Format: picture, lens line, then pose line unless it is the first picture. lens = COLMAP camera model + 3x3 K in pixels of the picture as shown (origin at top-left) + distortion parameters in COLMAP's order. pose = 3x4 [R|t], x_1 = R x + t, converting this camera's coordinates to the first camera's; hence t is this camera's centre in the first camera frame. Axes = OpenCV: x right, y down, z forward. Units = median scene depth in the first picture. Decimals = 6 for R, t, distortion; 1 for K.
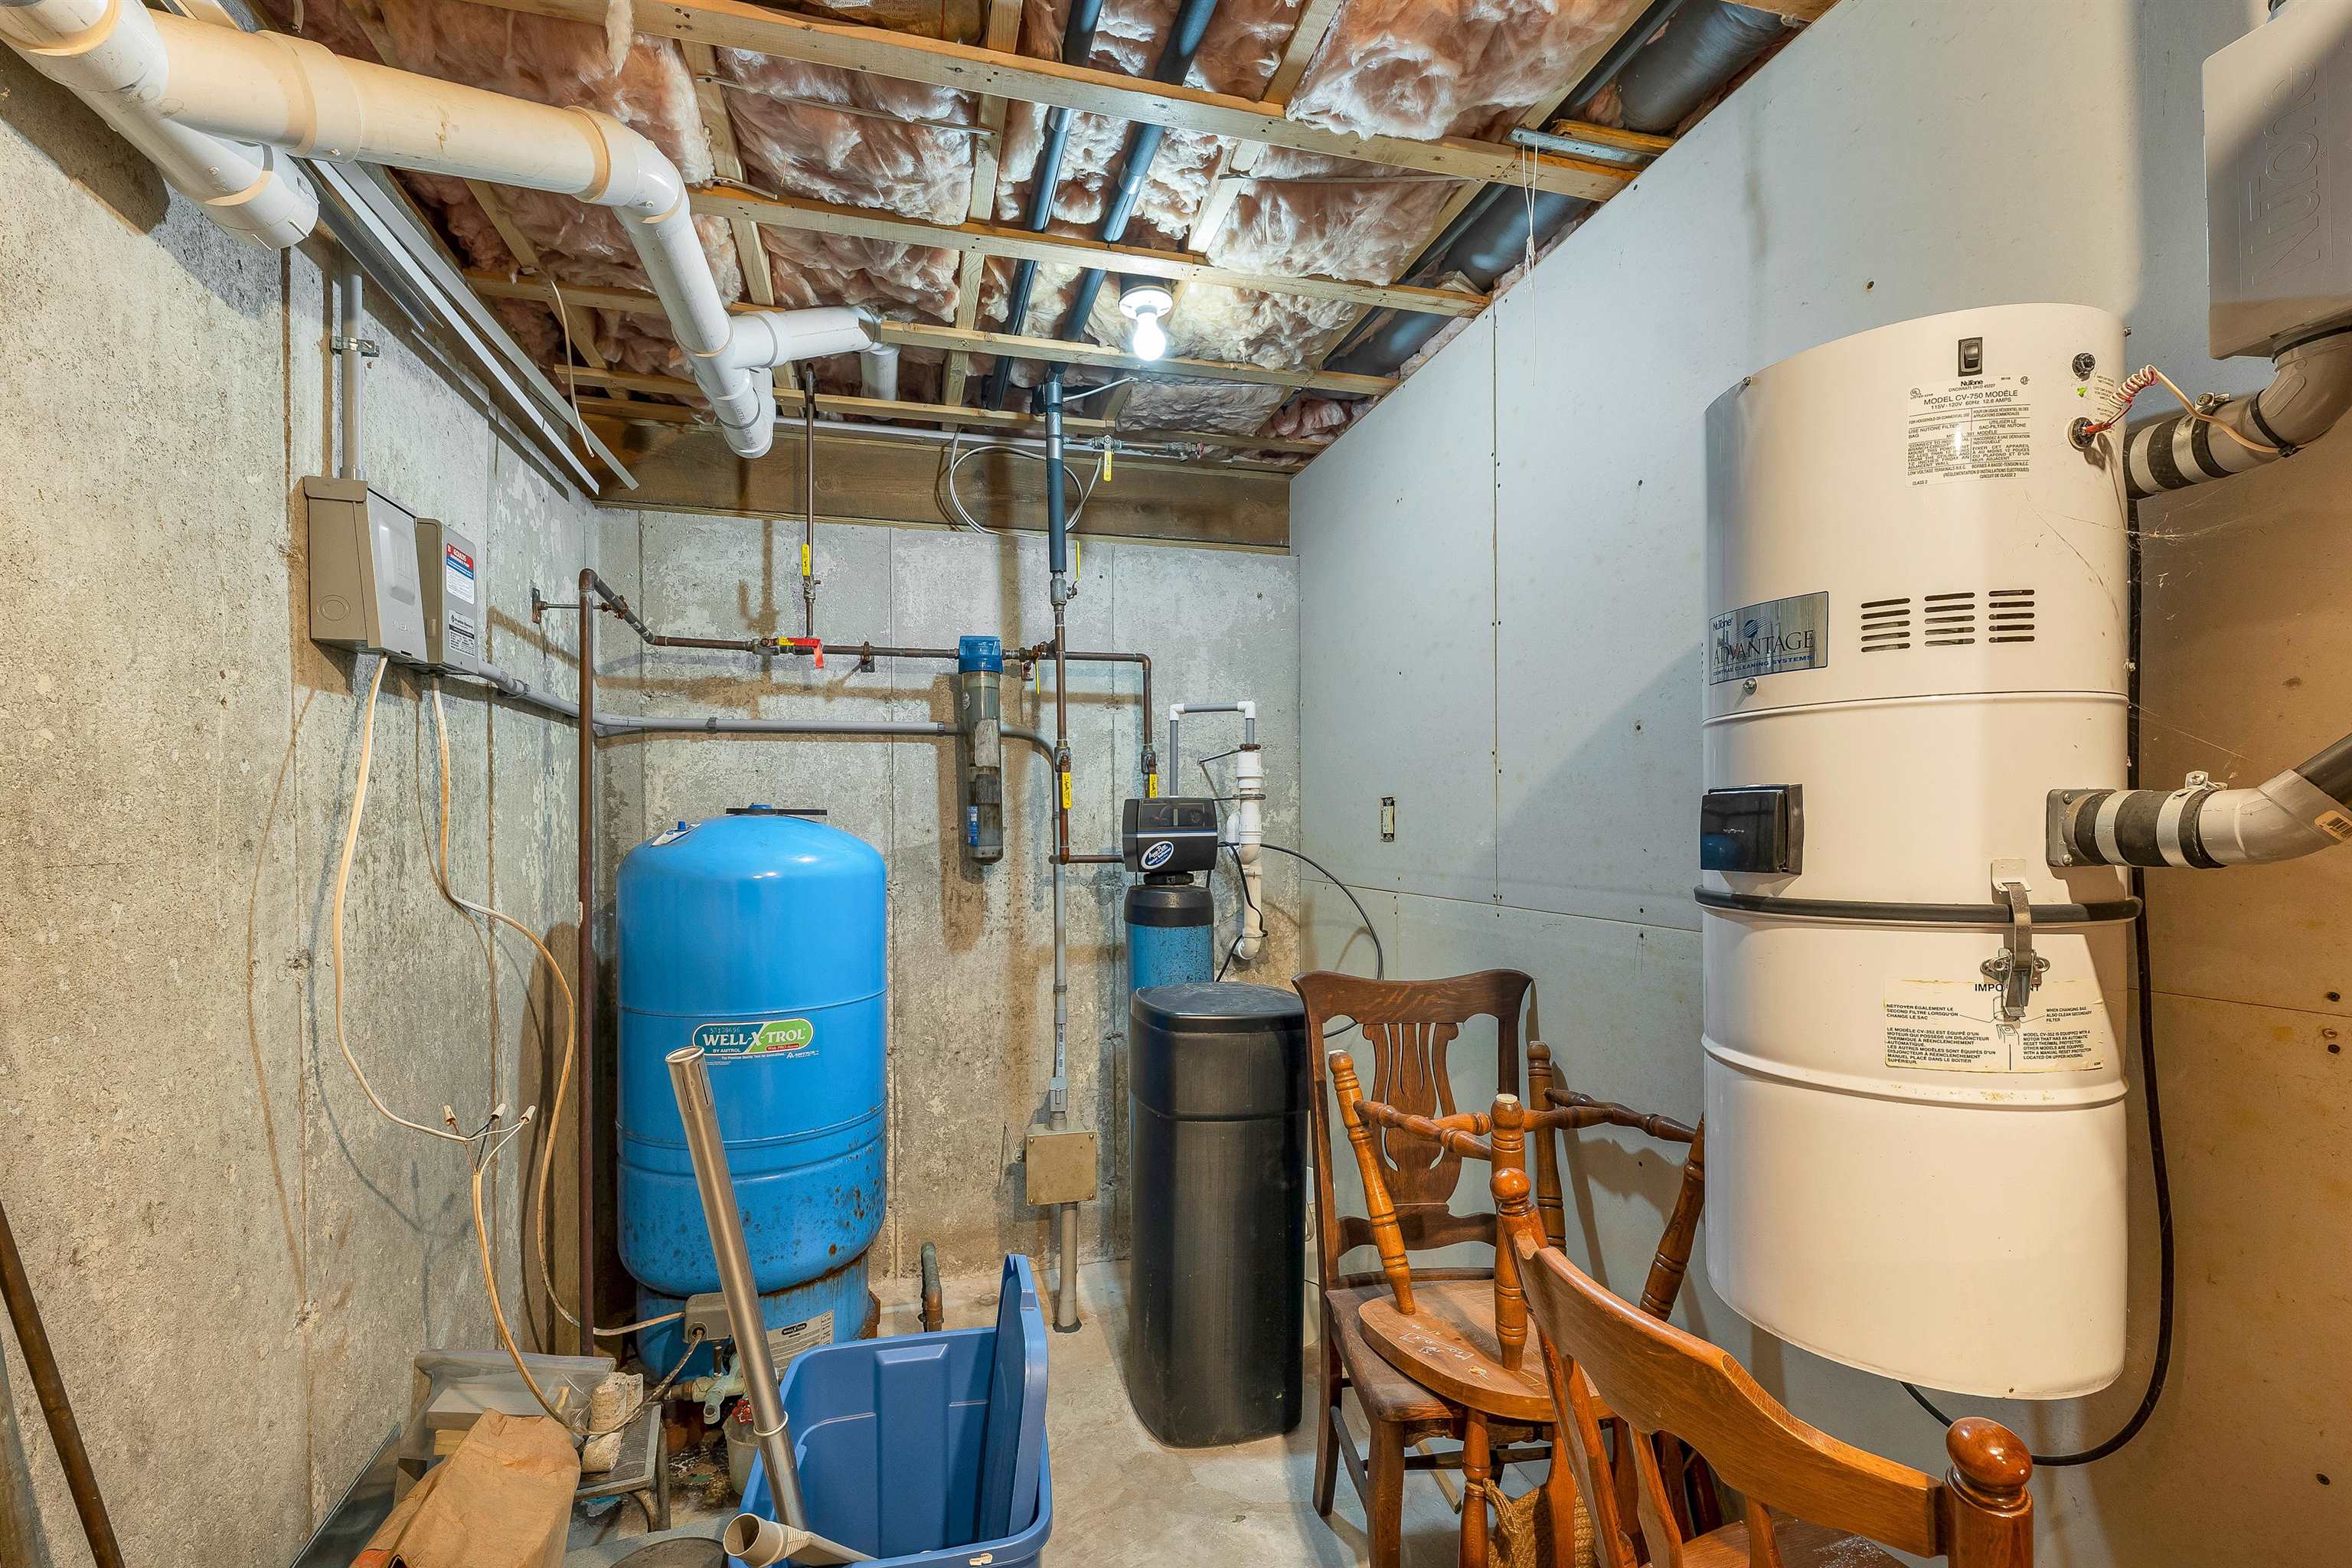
lens RADIAL K [[1002.4, 0, 1178.0], [0, 1002.4, 803.1], [0, 0, 1]] dist [0.004429, -0.000713]
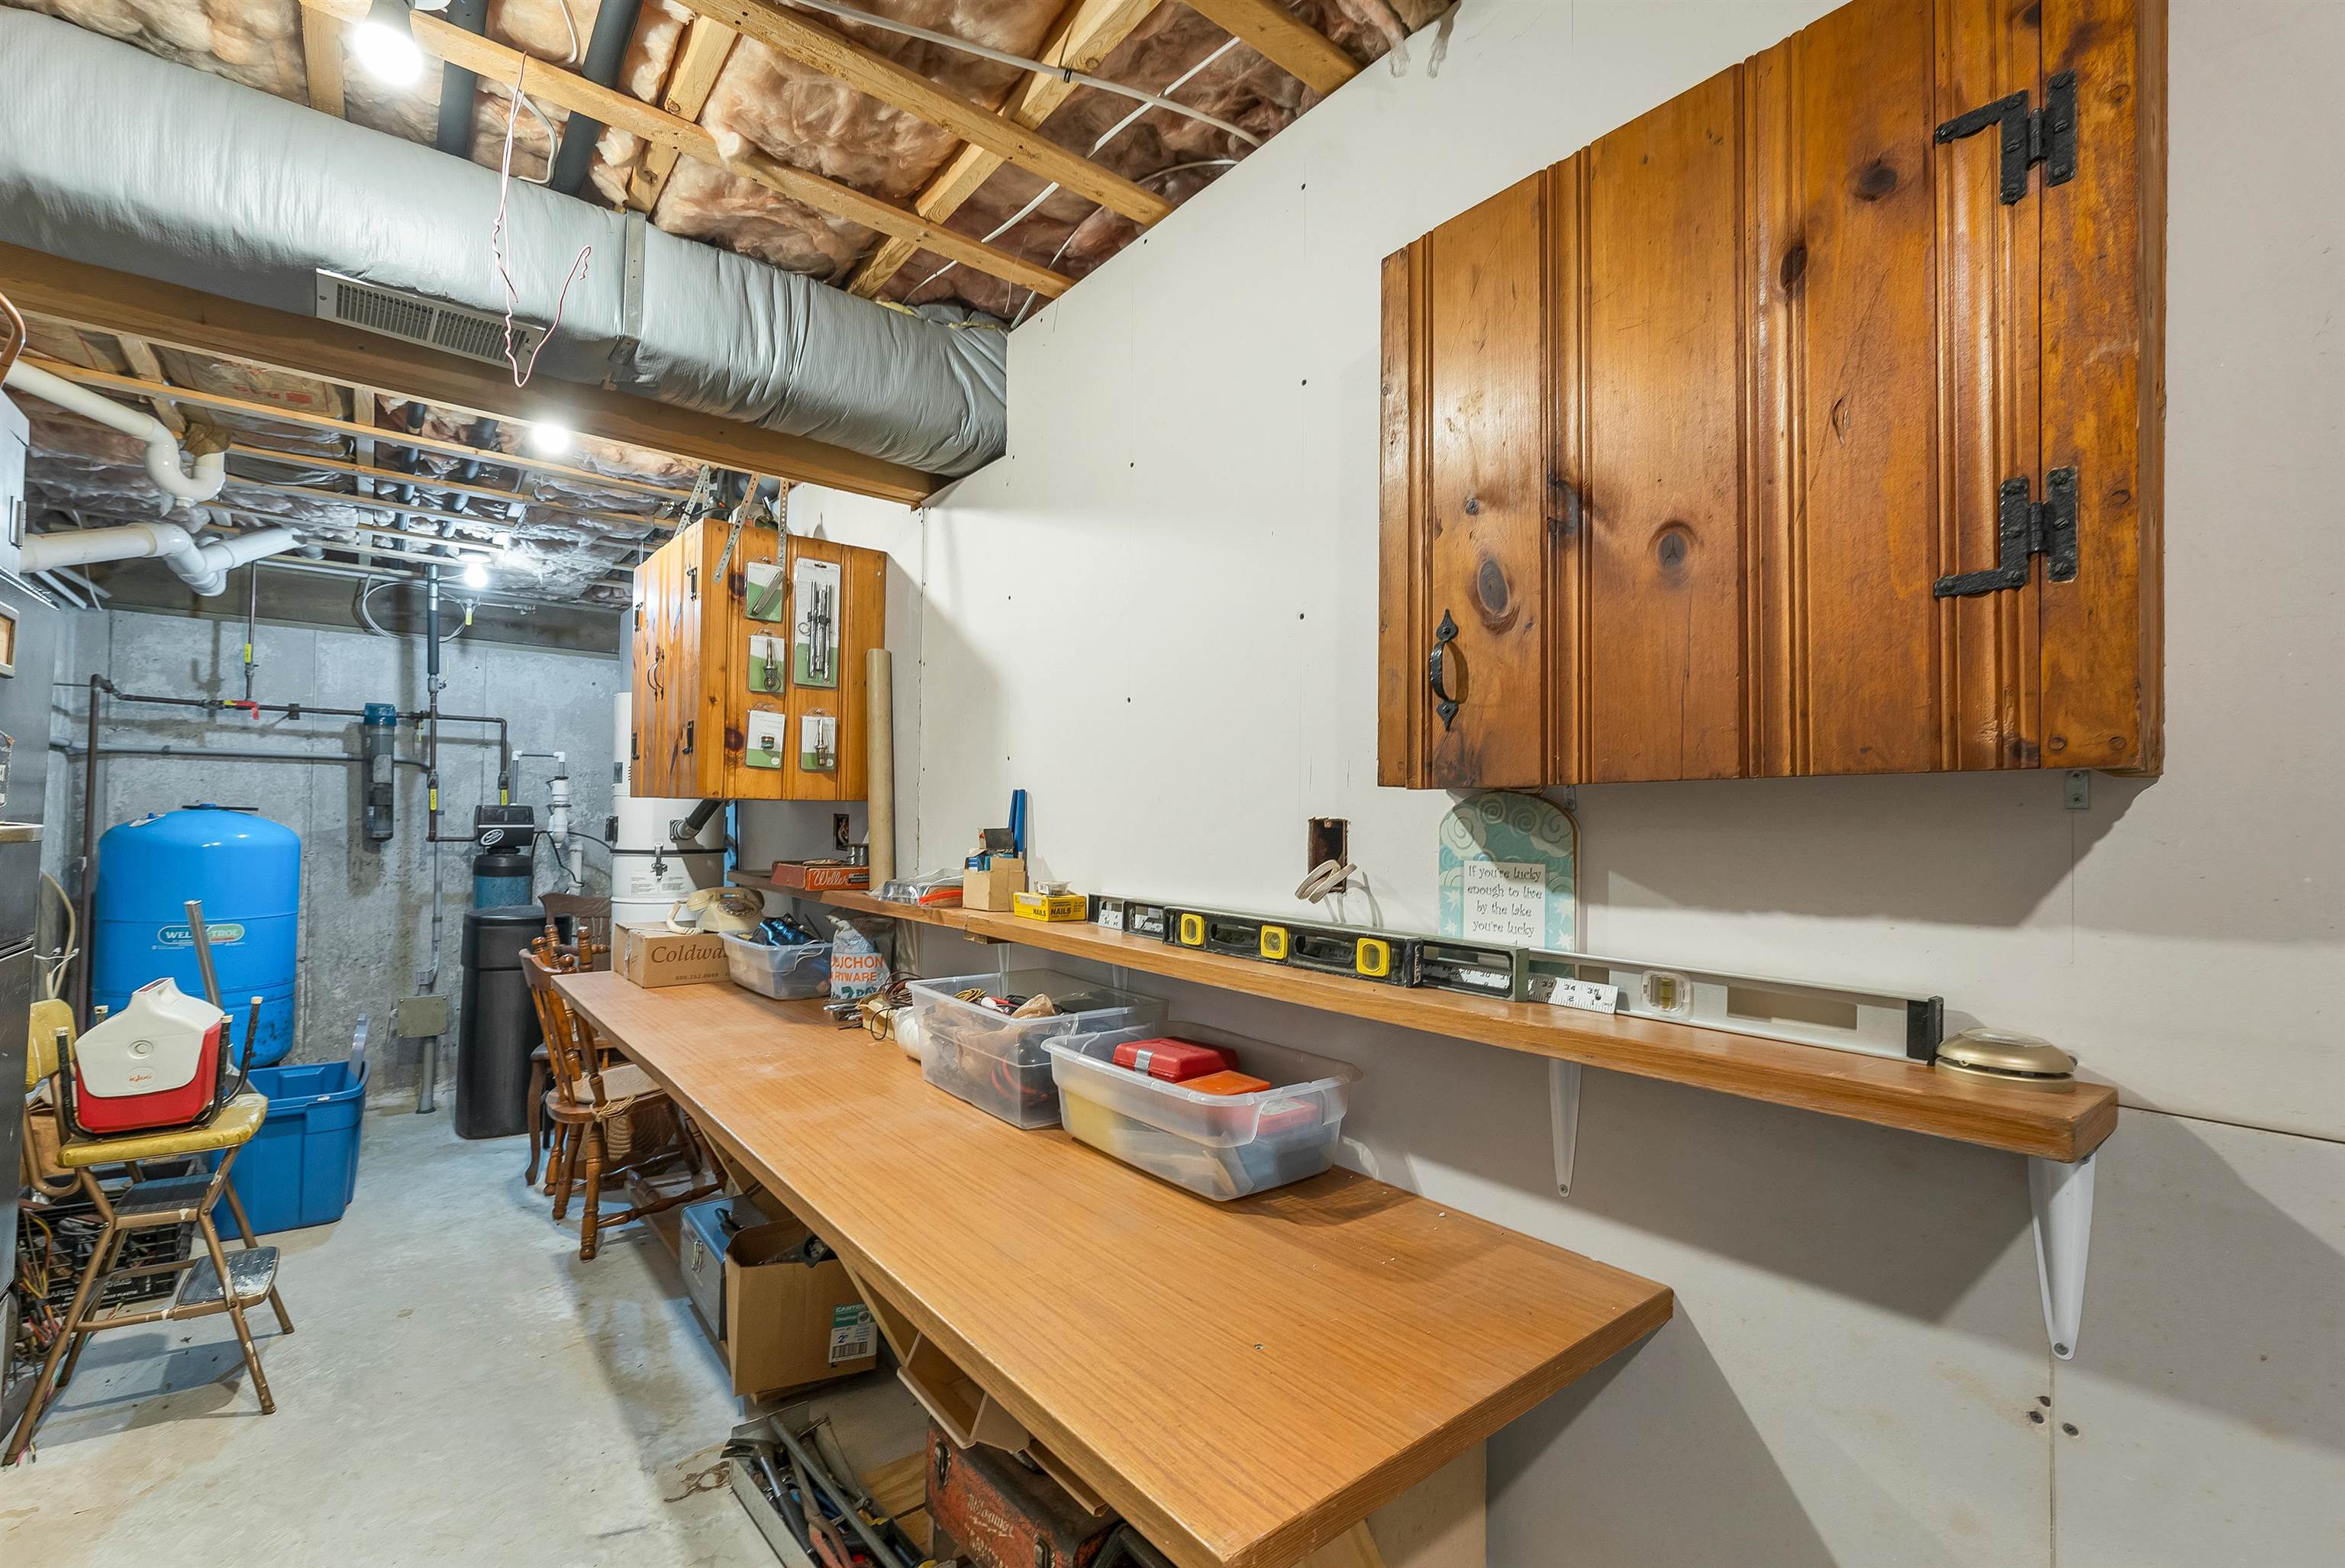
lens RADIAL K [[999.5, 0, 1164.7], [0, 999.5, 792.8], [0, 0, 1]] dist [0.004429, -0.000713]
pose [[0.919898, 0.031508, 0.390890, 0.347256], [-0.030515, 0.999496, -0.008753, -0.043947], [-0.390969, -0.003876, 0.920396, -1.015719]]
